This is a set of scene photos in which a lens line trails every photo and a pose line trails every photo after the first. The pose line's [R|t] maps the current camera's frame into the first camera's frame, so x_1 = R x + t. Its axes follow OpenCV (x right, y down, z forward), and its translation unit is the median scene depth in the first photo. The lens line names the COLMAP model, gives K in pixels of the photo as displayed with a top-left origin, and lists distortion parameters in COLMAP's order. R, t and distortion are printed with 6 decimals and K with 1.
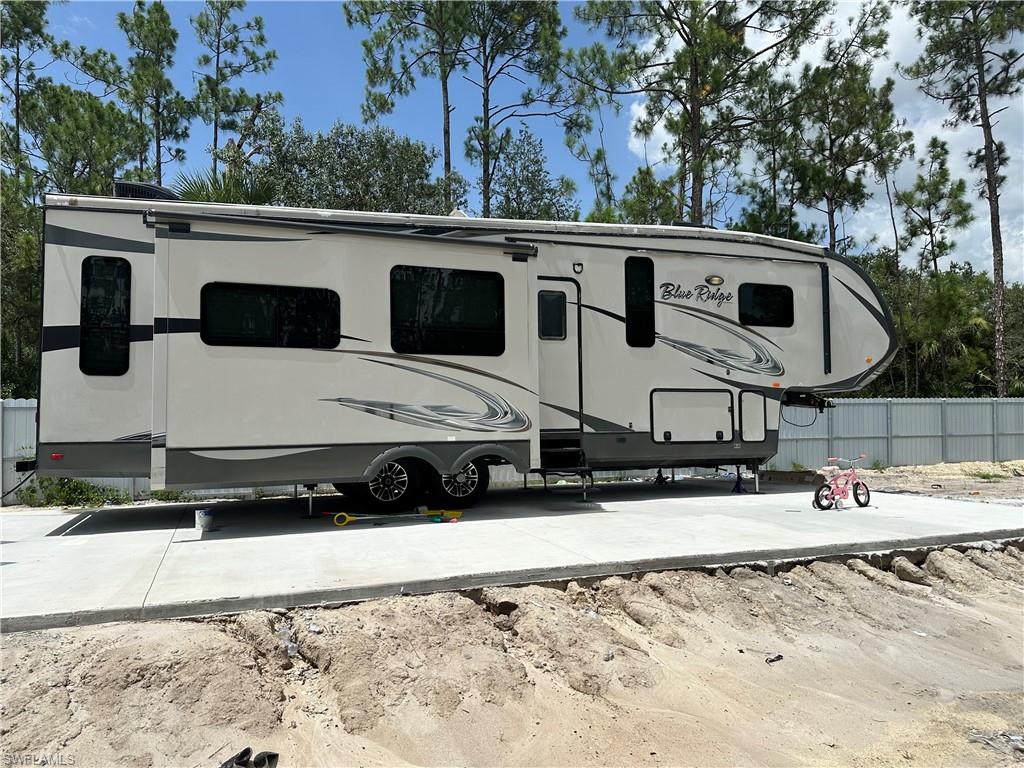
lens RADIAL K [[718.3, 0, 506.5], [0, 718.3, 386.2], [0, 0, 1]] dist [0.059375, -0.069167]
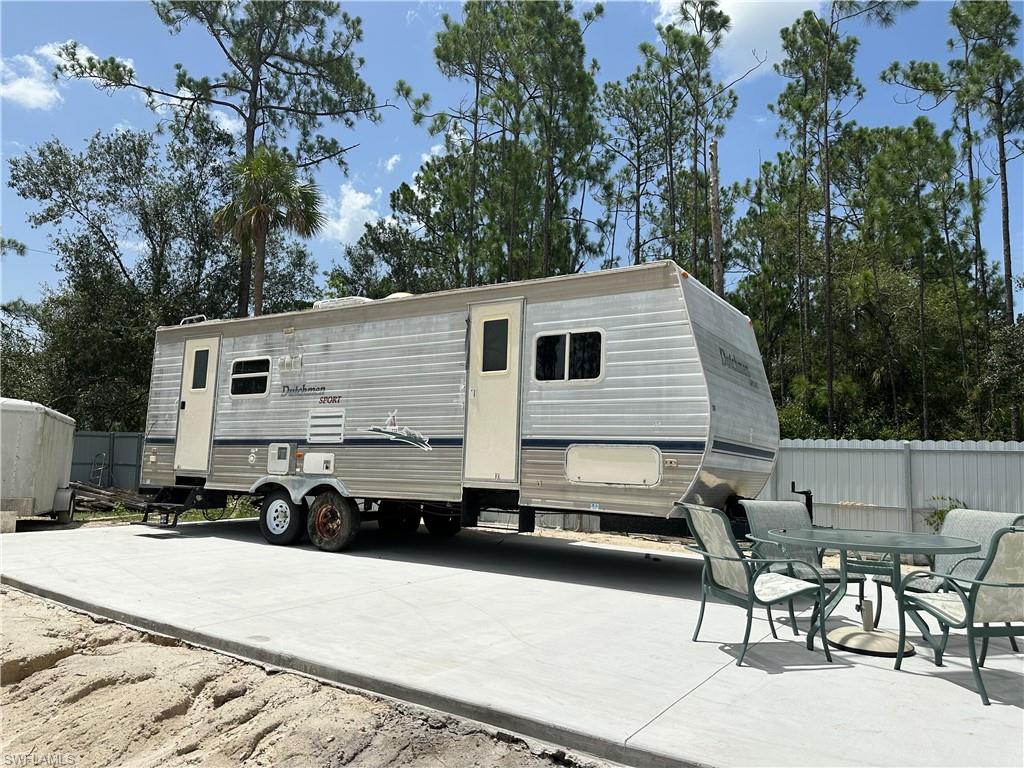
lens RADIAL K [[718.3, 0, 509.2], [0, 718.3, 388.8], [0, 0, 1]] dist [0.059375, -0.069167]
pose [[0.571110, -0.047780, -0.819482, -0.291185], [0.004818, 0.998482, -0.054859, 0.001384], [0.820859, 0.027383, 0.570474, 0.121684]]
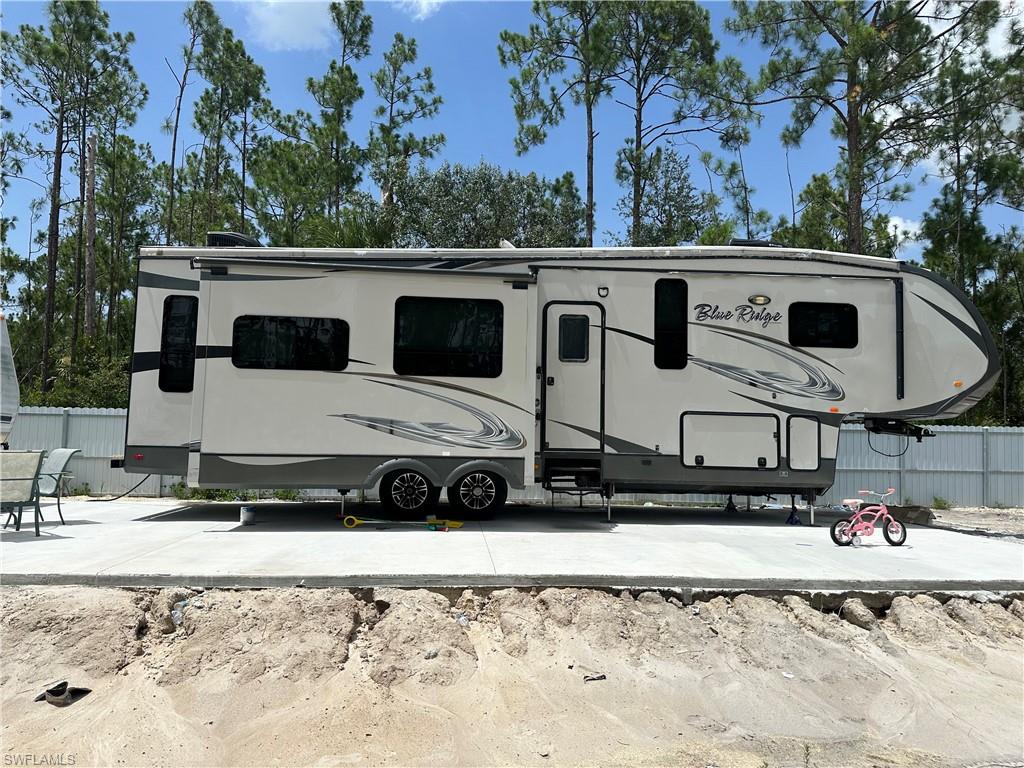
lens RADIAL K [[718.3, 0, 513.1], [0, 718.3, 383.5], [0, 0, 1]] dist [0.059375, -0.069167]
pose [[0.959769, 0.009243, -0.280638, 0.252889], [-0.017110, 0.999526, -0.025595, -0.005458], [0.280269, 0.029367, 0.959472, -0.012964]]
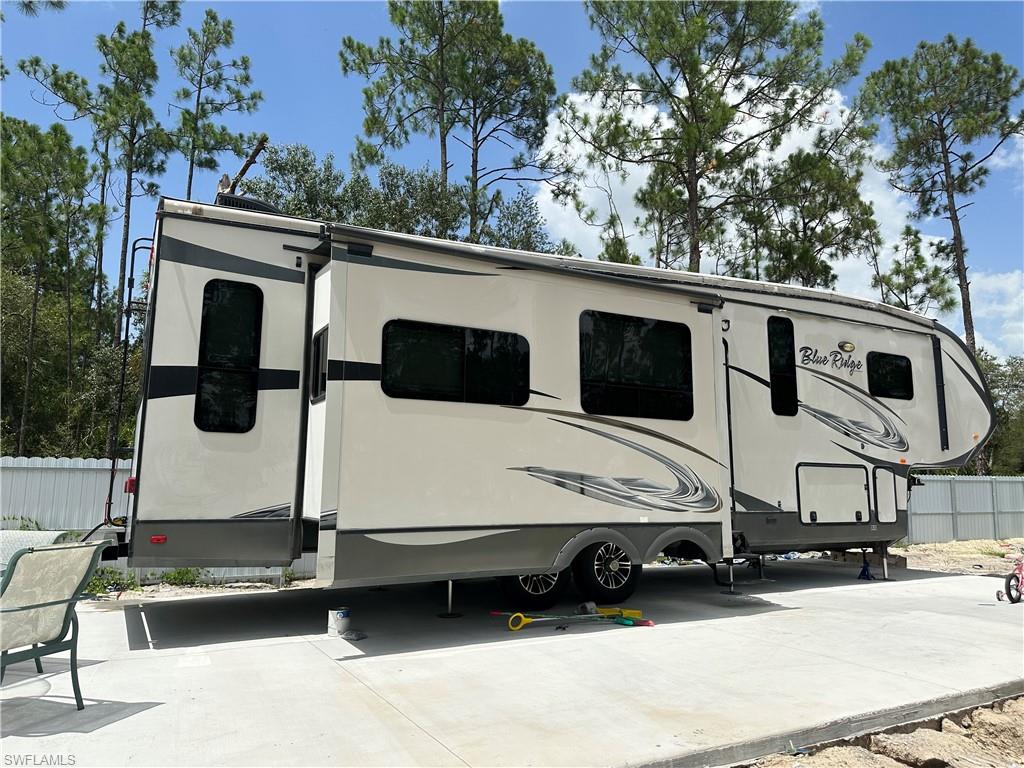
lens RADIAL K [[718.3, 0, 515.8], [0, 718.3, 377.7], [0, 0, 1]] dist [0.059375, -0.069167]
pose [[0.990208, 0.037952, 0.134339, -0.265853], [-0.024026, 0.994308, -0.103801, 0.000409], [-0.137514, 0.099557, 0.985484, 0.146920]]
